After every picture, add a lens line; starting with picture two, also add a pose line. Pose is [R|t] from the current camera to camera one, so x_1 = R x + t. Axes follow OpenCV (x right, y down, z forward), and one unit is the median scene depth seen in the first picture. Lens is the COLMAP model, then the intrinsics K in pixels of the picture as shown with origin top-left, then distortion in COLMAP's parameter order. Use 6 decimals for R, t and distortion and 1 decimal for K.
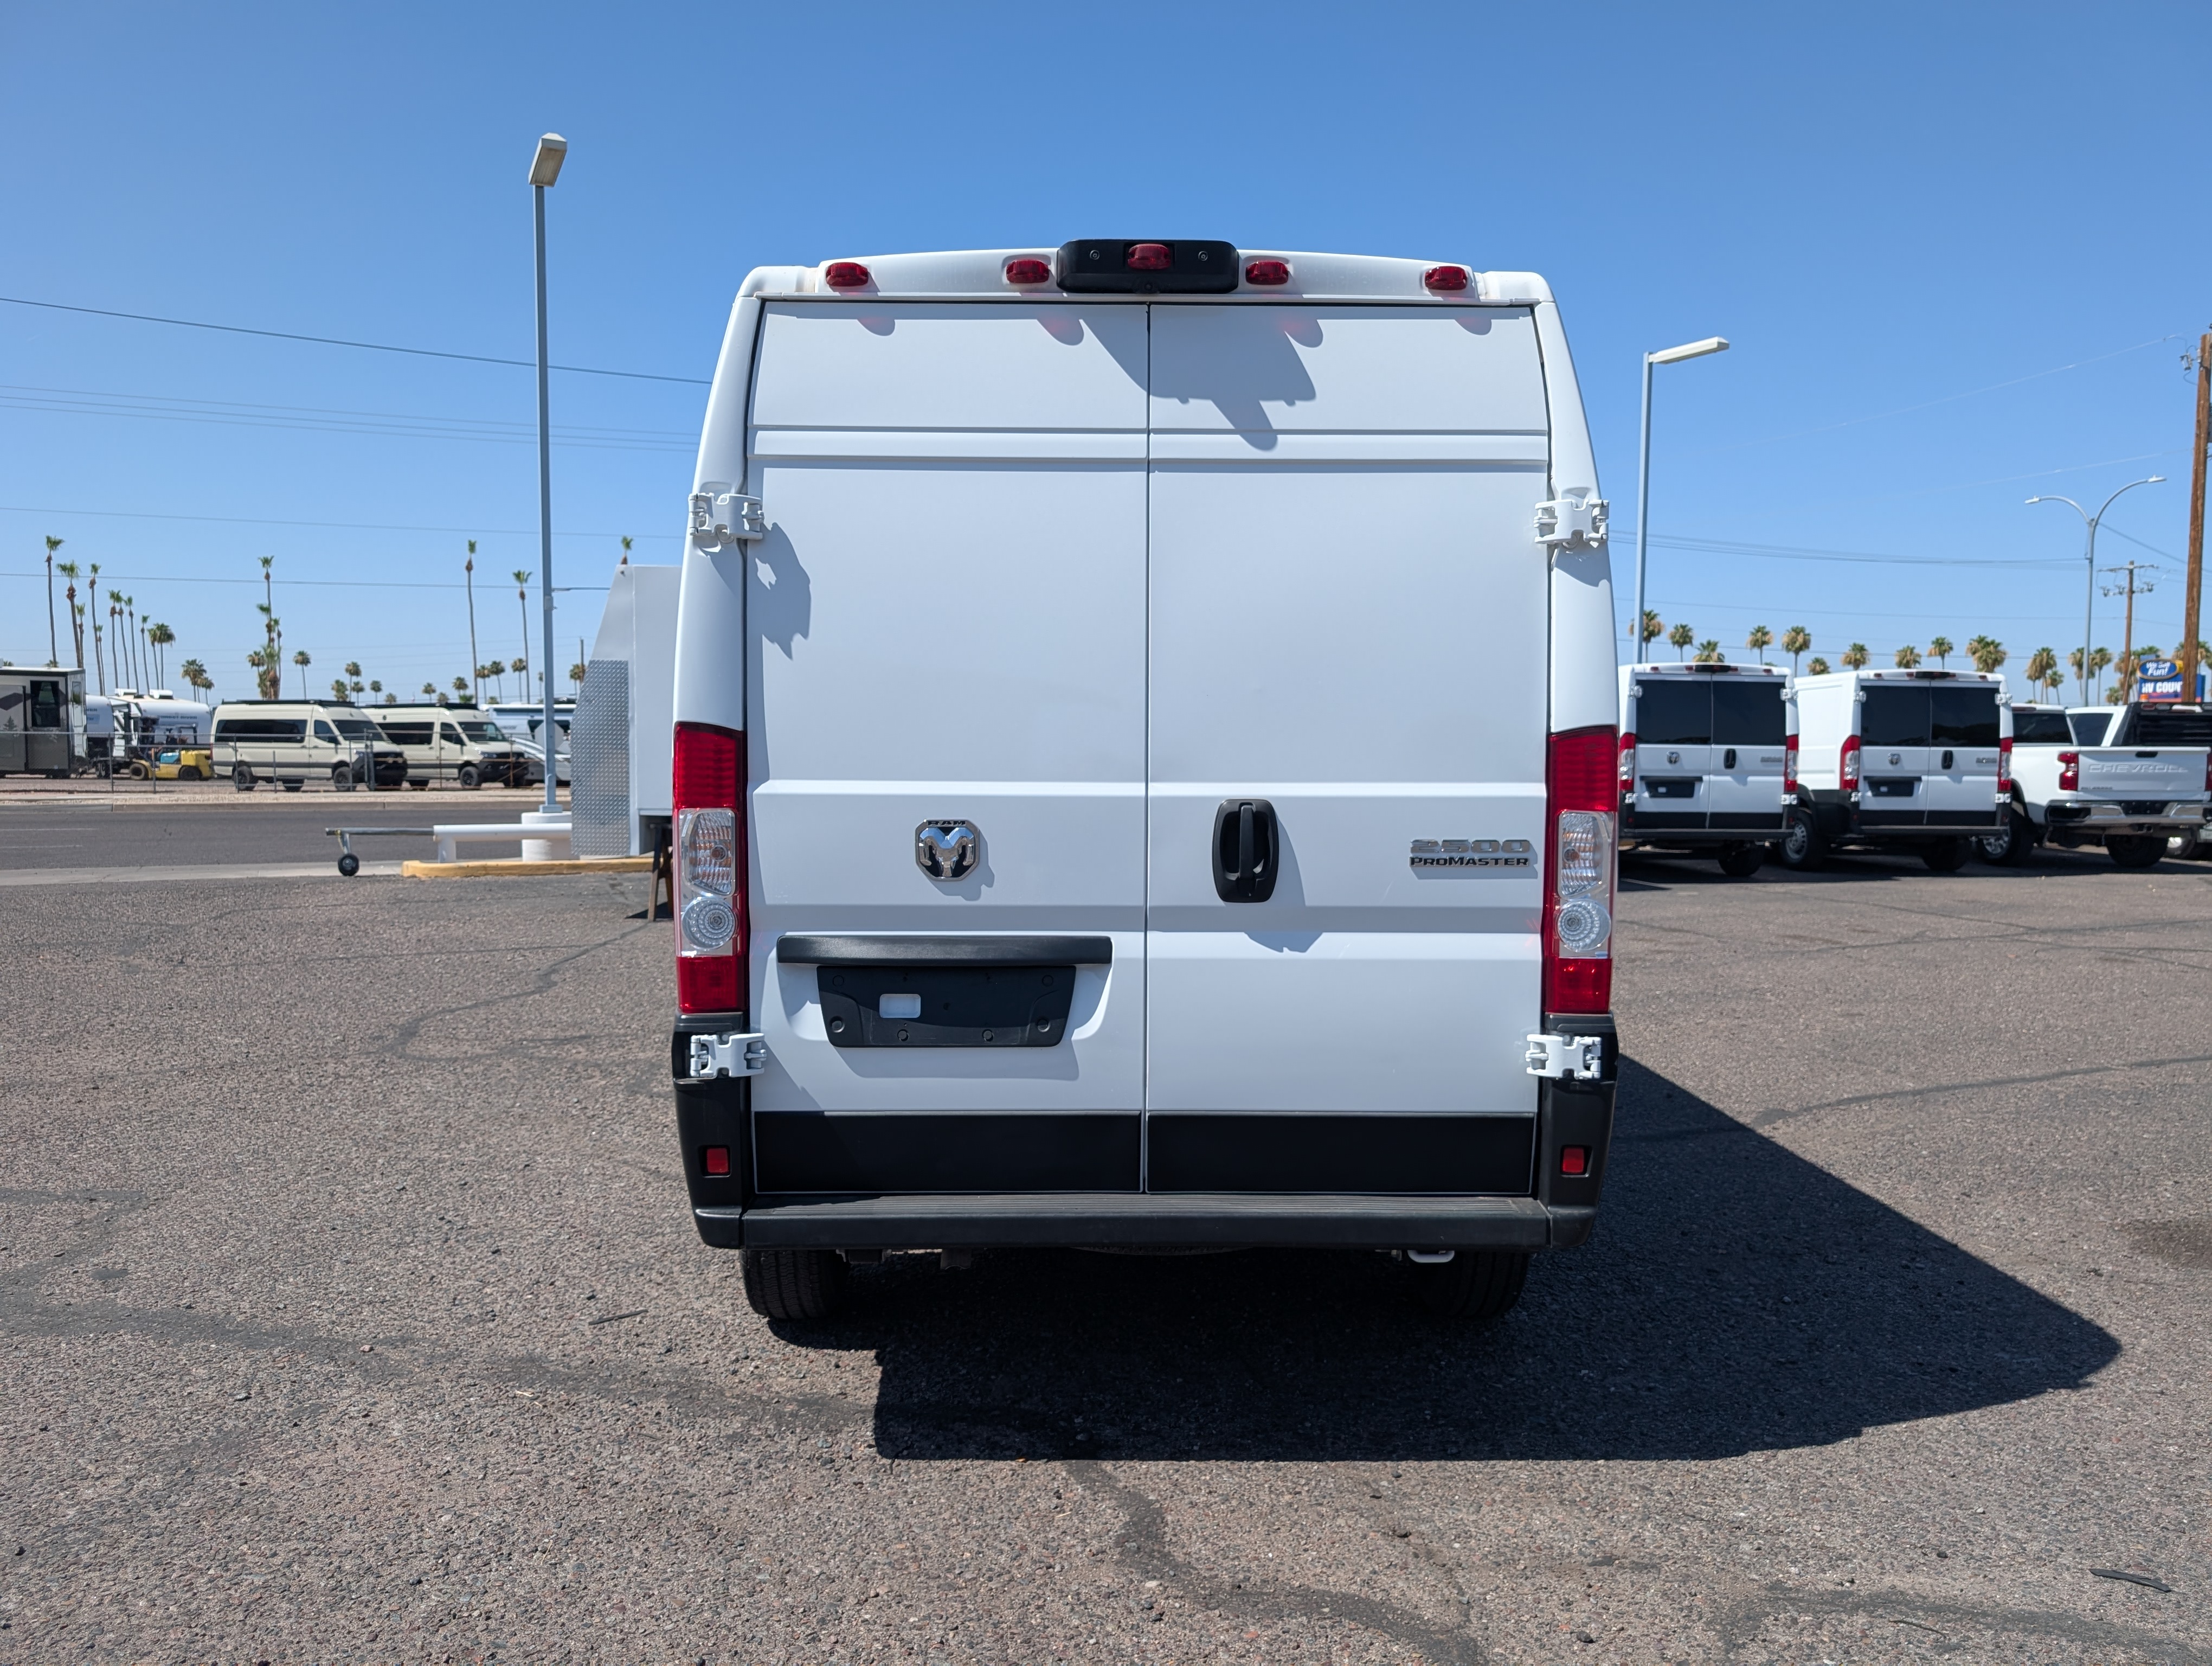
lens RADIAL K [[1590.4, 0, 1107.9], [0, 1590.4, 854.9], [0, 0, 1]] dist [0.020795, -0.013803]
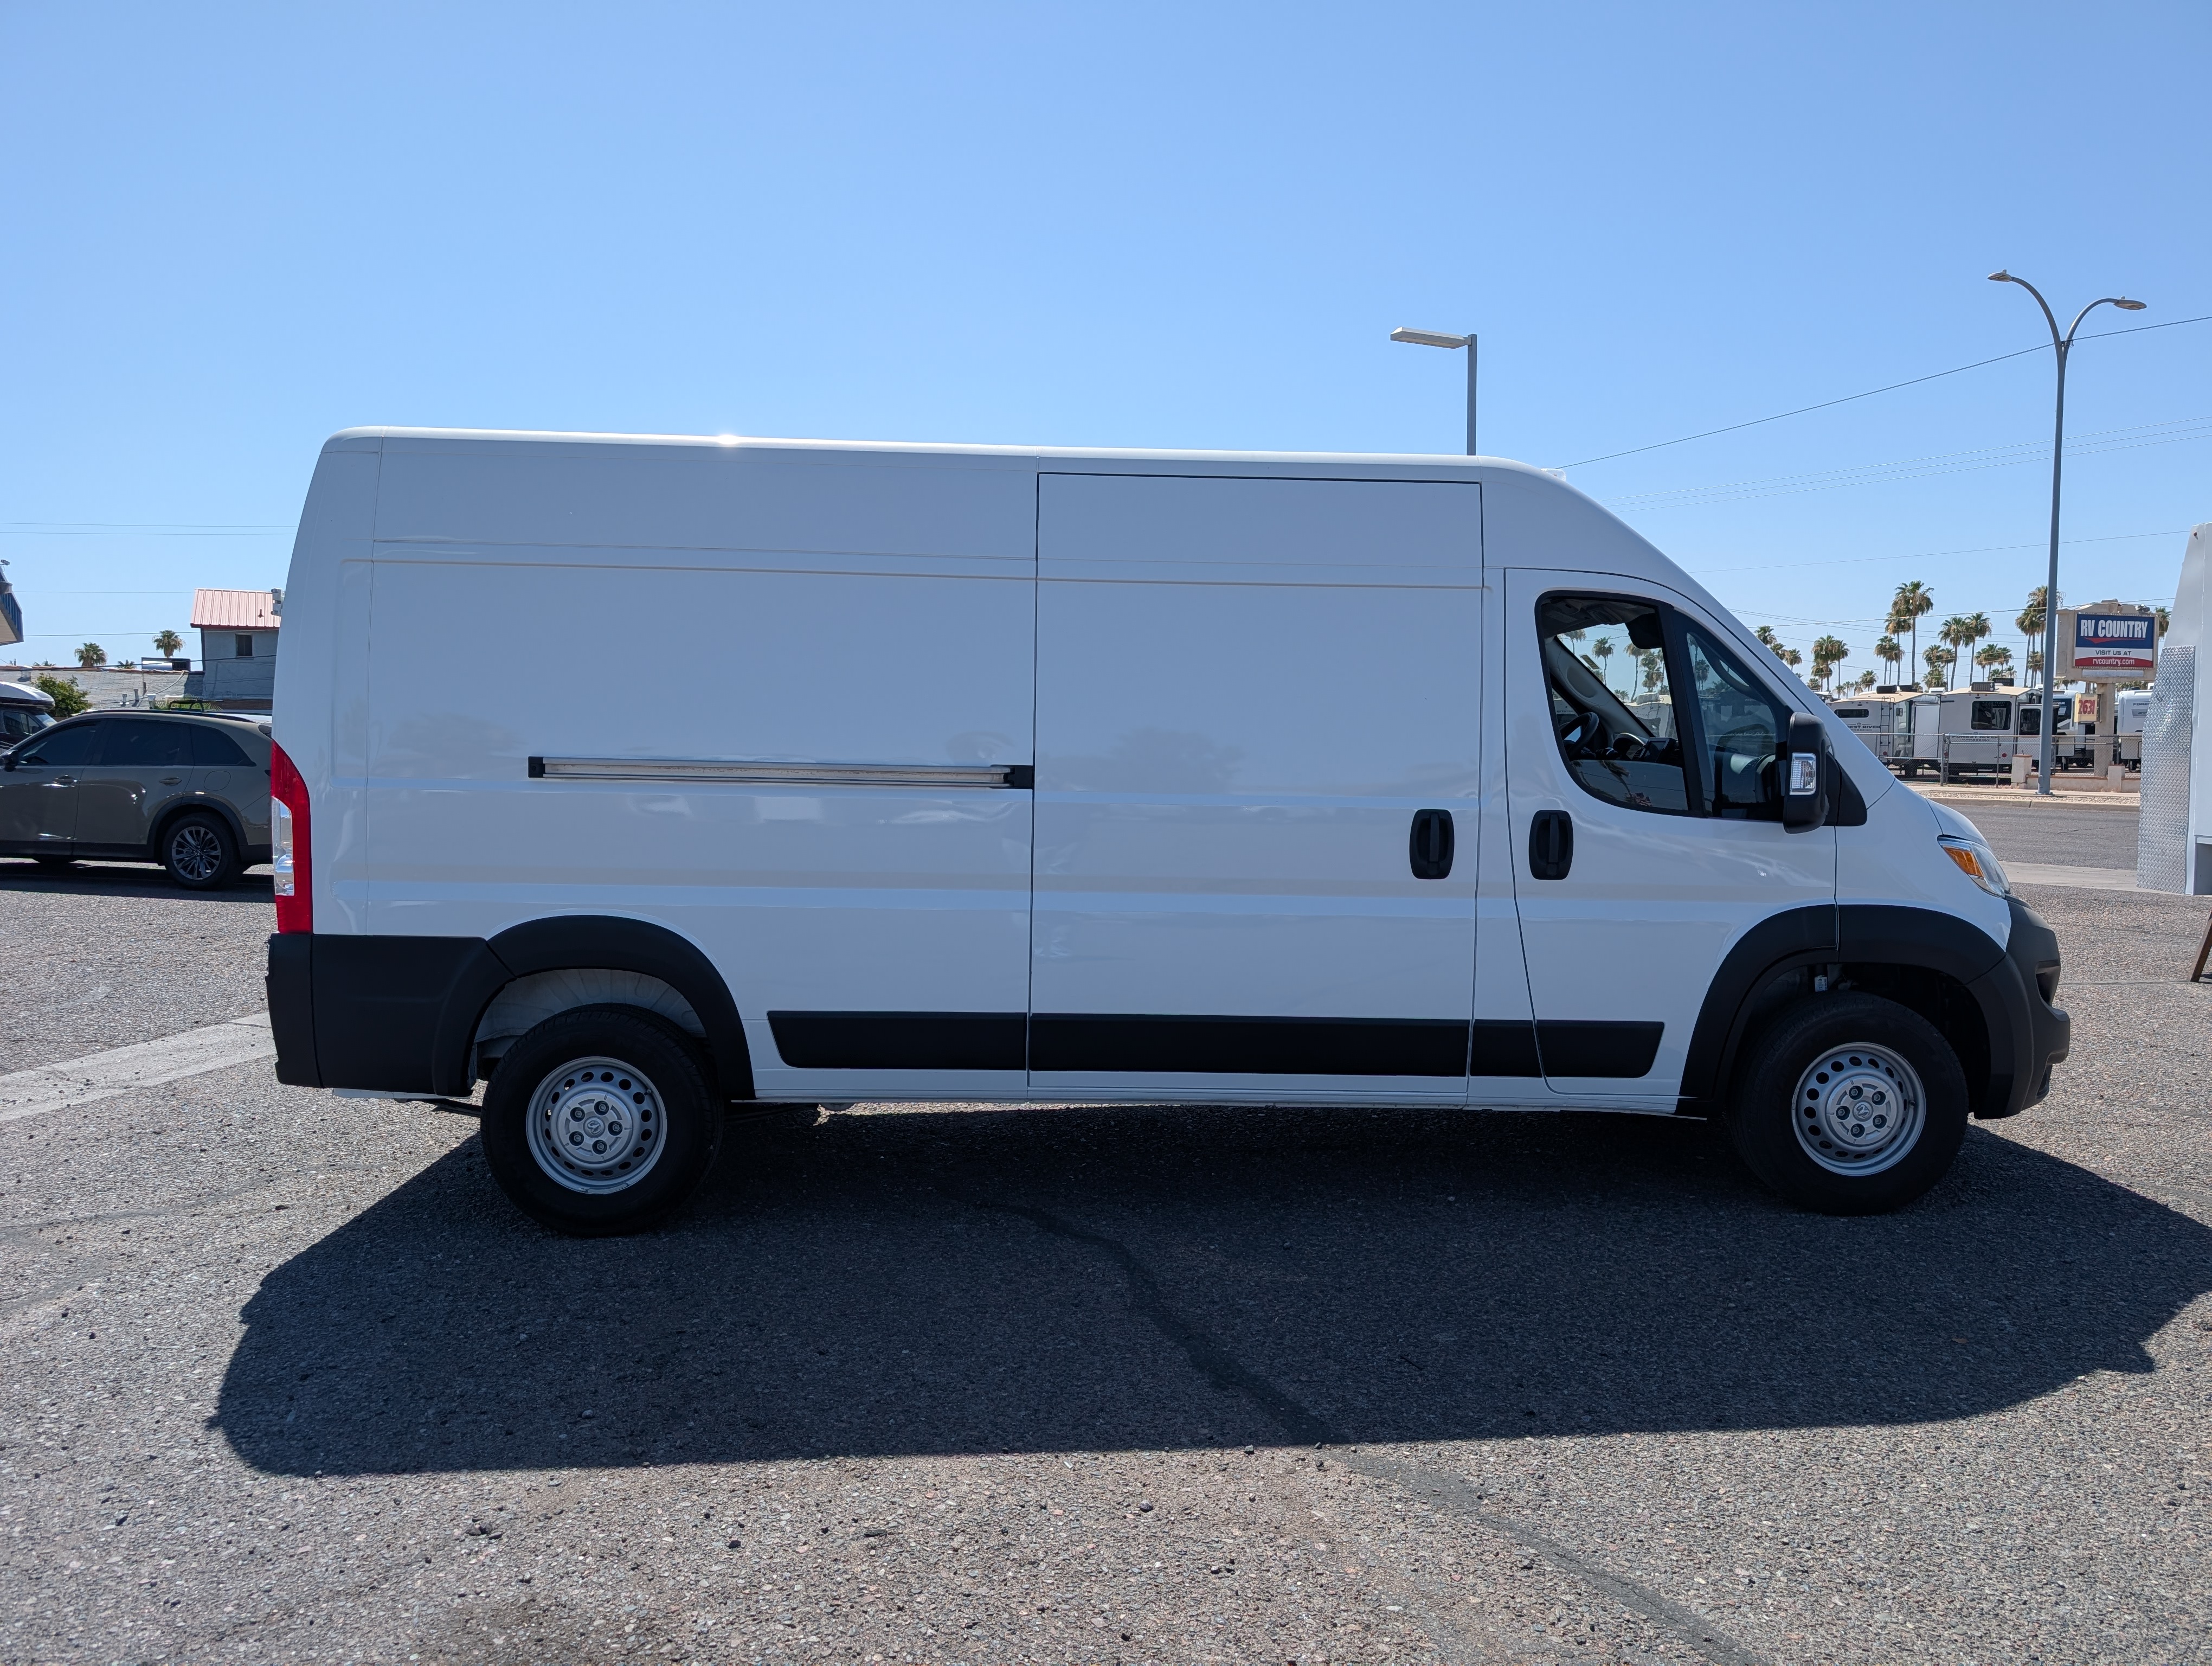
lens RADIAL K [[1590.4, 0, 1118.4], [0, 1590.4, 829.1], [0, 0, 1]] dist [0.020795, -0.013803]
pose [[0.024886, 0.048777, -0.998500, 1.779470], [-0.070248, 0.996425, 0.046925, -0.116912], [0.997219, 0.068975, 0.028223, 1.704946]]
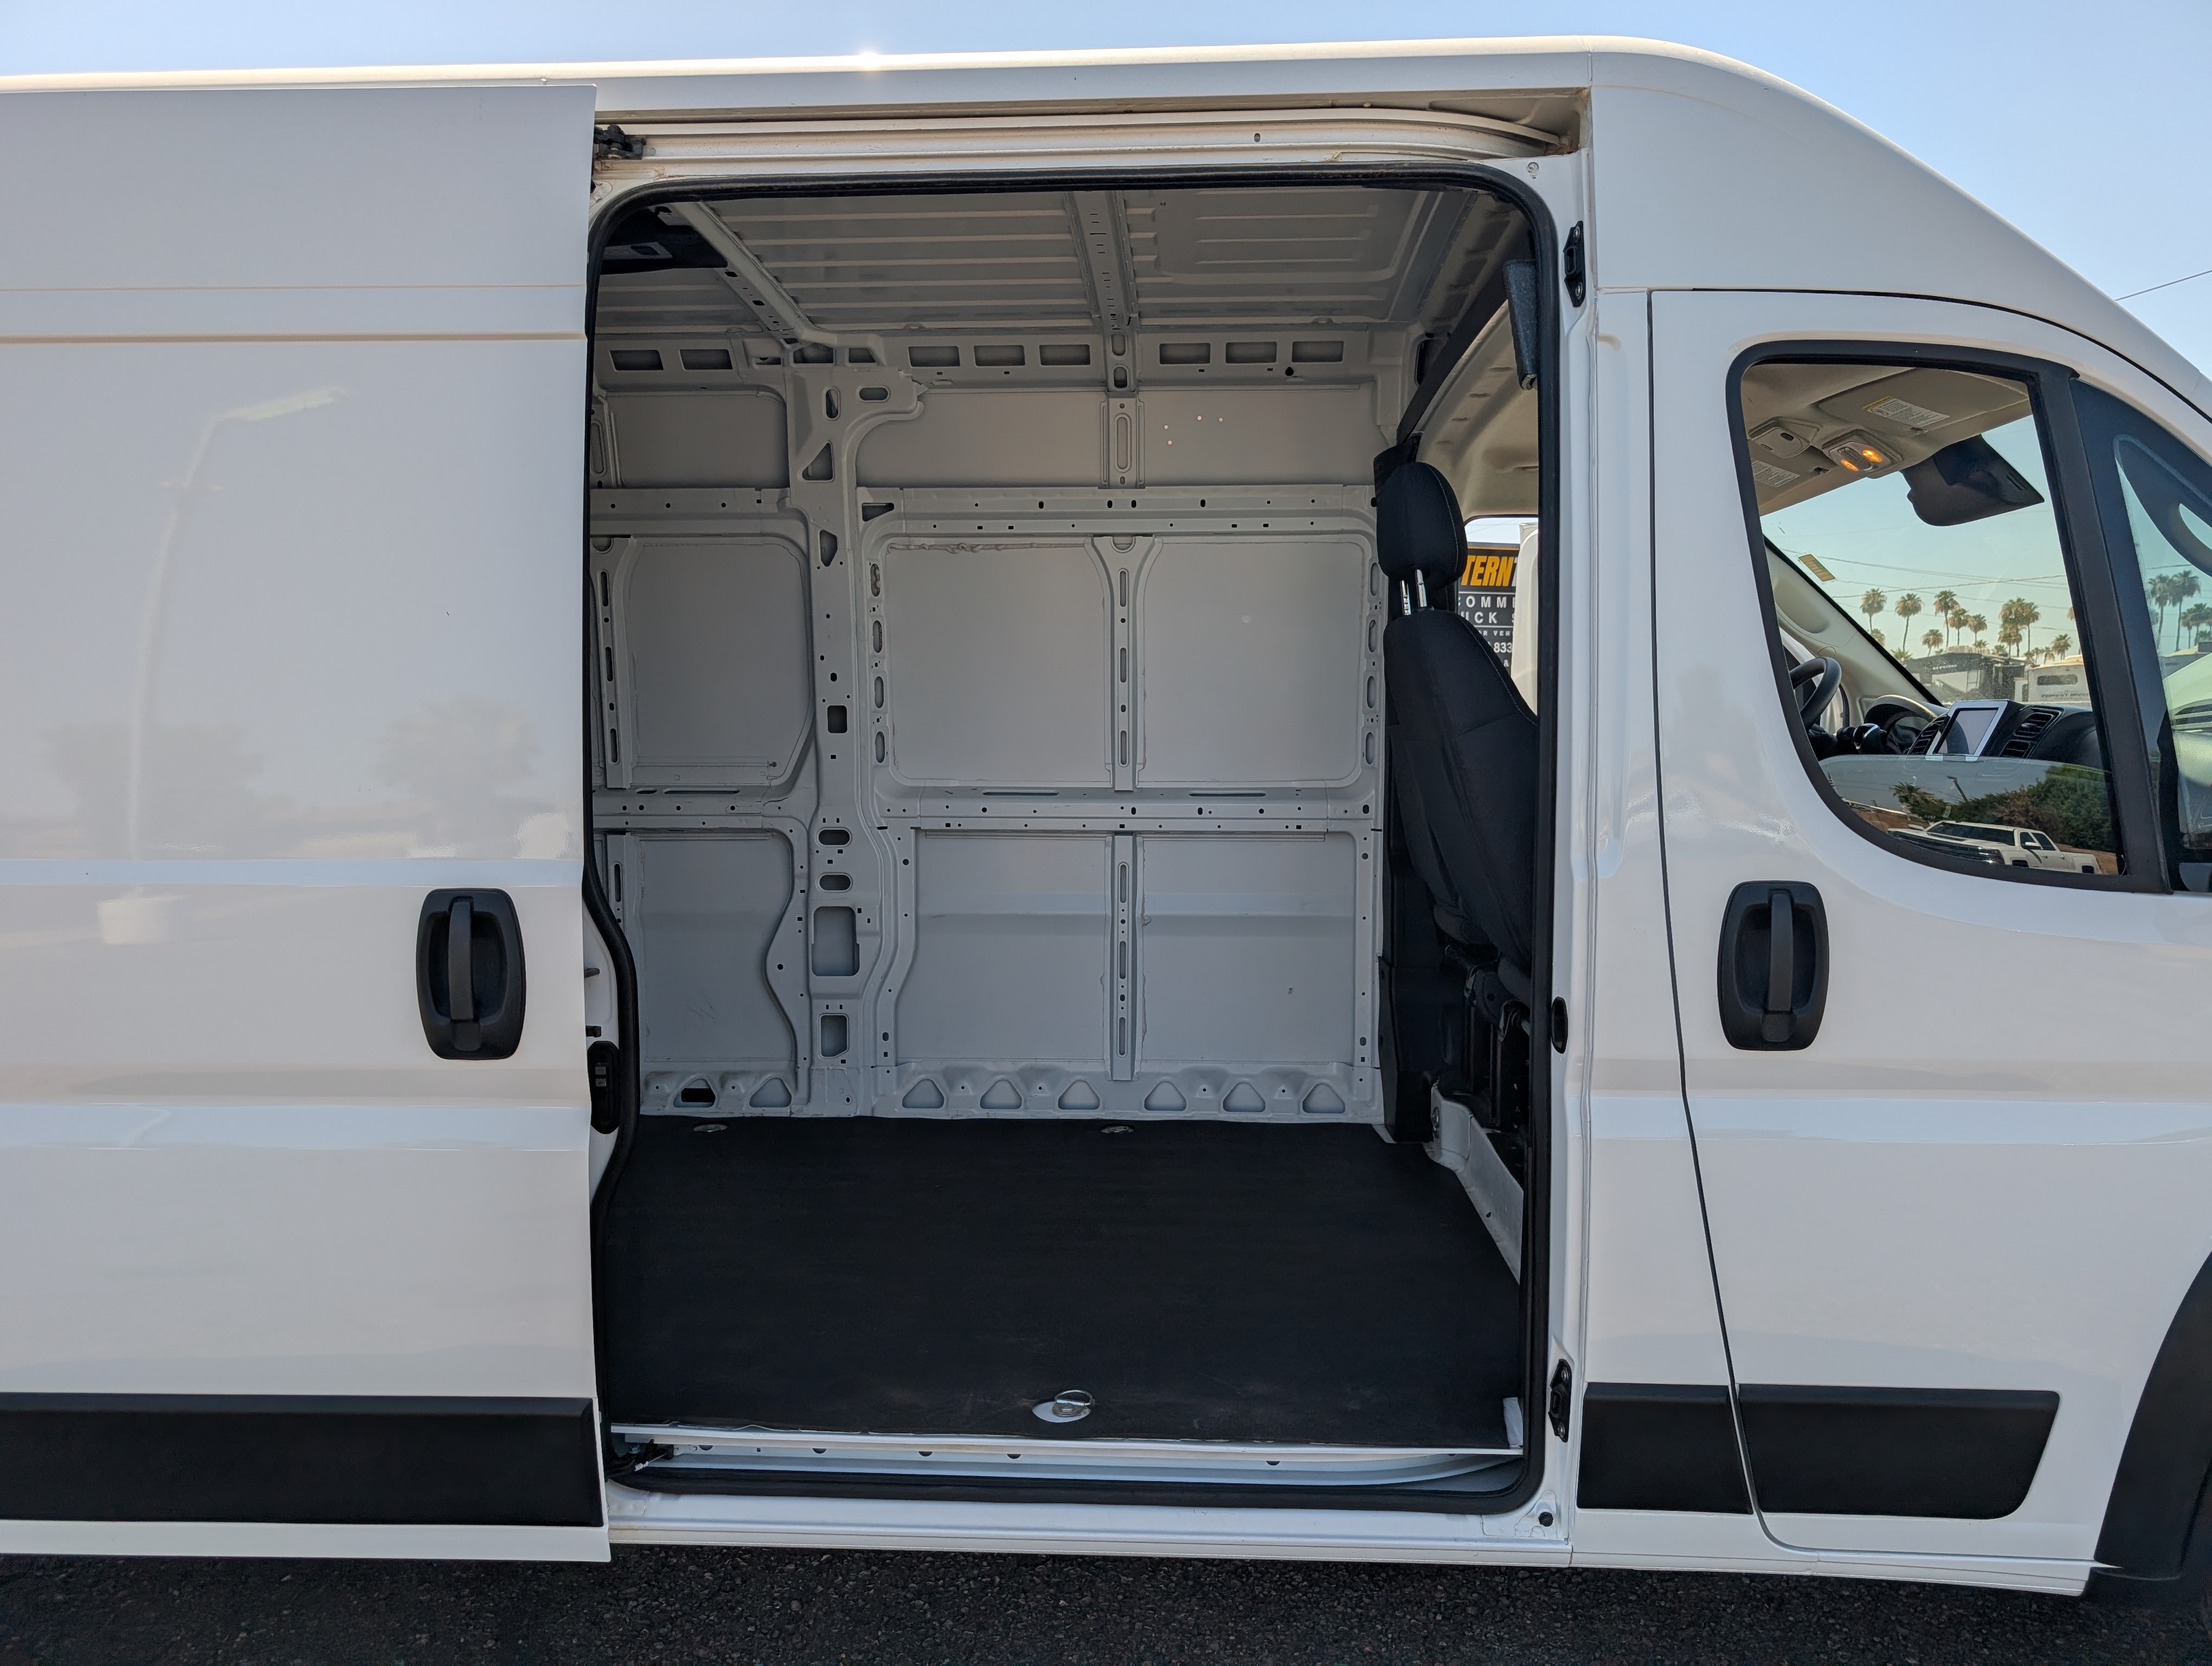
lens RADIAL K [[1590.4, 0, 1106.2], [0, 1590.4, 834.3], [0, 0, 1]] dist [0.020795, -0.013803]
pose [[-0.072013, 0.062579, -0.995439, 0.934551], [-0.055059, 0.996259, 0.066613, -0.136906], [0.995883, 0.059605, -0.068298, 1.933978]]
